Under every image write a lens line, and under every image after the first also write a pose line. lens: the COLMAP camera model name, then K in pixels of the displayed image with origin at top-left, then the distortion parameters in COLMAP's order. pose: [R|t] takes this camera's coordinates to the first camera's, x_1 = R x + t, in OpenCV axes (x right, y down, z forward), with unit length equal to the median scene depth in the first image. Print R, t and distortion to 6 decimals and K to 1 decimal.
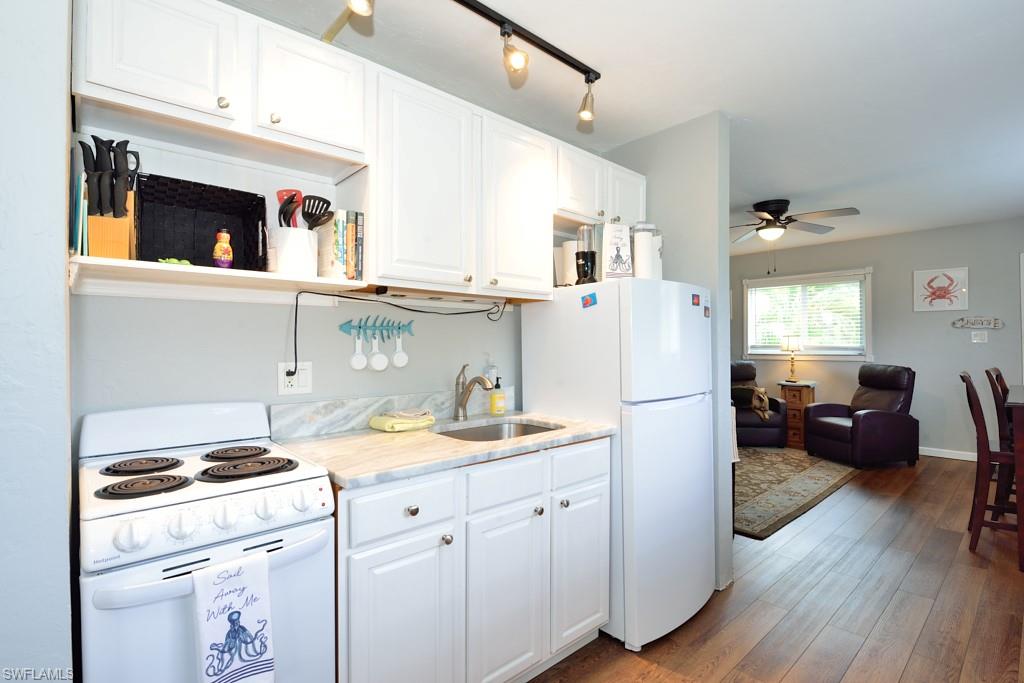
lens RADIAL K [[489.1, 0, 513.6], [0, 489.1, 341.3], [0, 0, 1]] dist [0.002223, 0.000363]
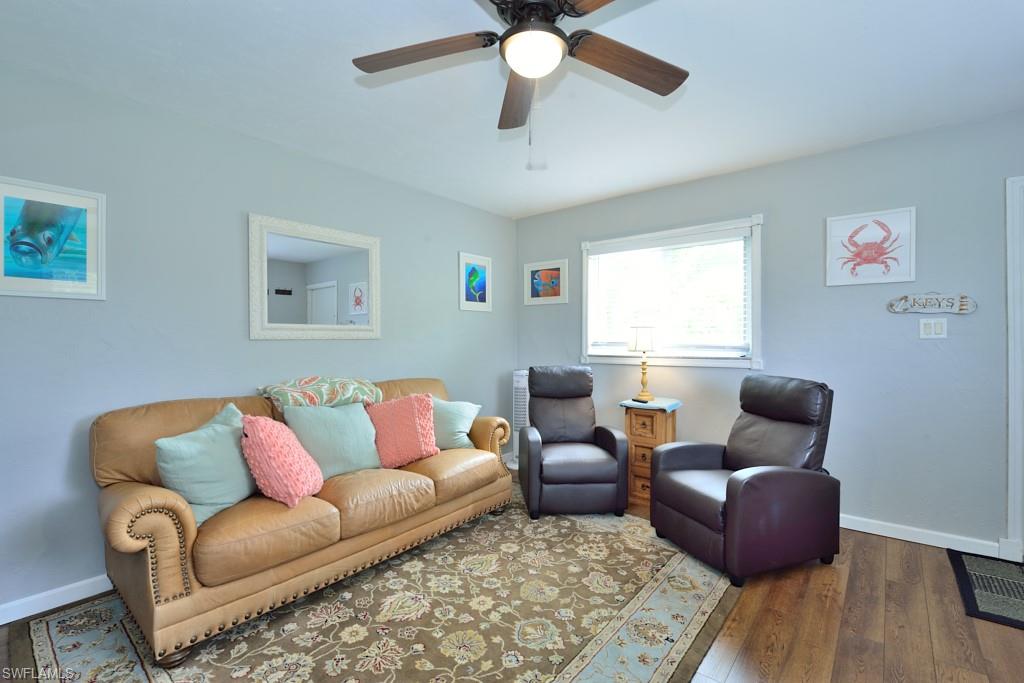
lens RADIAL K [[454.5, 0, 510.4], [0, 454.5, 340.8], [0, 0, 1]] dist [-0.003224, -0.000205]
pose [[0.991007, 0.002382, 0.133786, 0.364434], [-0.003559, 0.999957, 0.008559, 0.002510], [-0.133760, -0.008958, 0.990973, 0.506398]]
